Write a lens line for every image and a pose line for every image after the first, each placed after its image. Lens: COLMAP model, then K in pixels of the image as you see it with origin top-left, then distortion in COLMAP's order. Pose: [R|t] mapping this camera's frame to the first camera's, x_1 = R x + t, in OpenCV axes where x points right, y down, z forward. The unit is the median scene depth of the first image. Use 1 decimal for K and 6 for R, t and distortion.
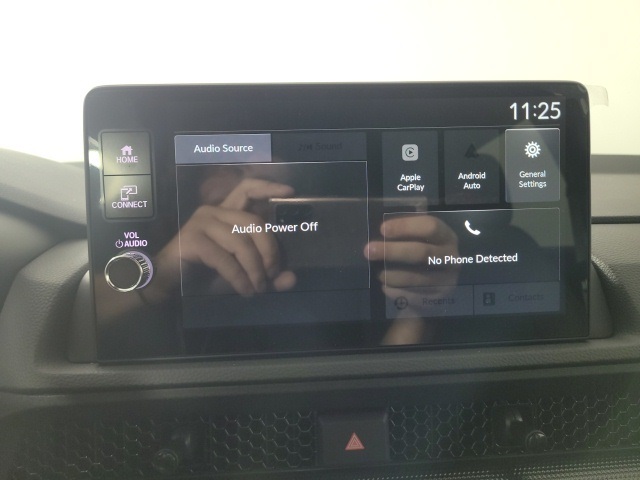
lens RADIAL K [[493.0, 0, 329.6], [0, 493.0, 236.7], [0, 0, 1]] dist [-0.006499, -0.012636]
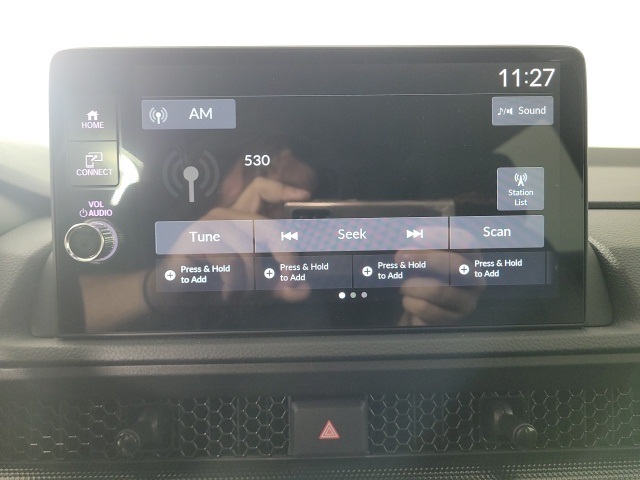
lens RADIAL K [[493.0, 0, 329.6], [0, 493.0, 236.7], [0, 0, 1]] dist [-0.006499, -0.012636]
pose [[0.999022, 0.015445, -0.041440, 0.084918], [-0.016082, 0.999757, -0.015095, 0.062321], [0.041196, 0.015746, 0.999027, 0.057458]]
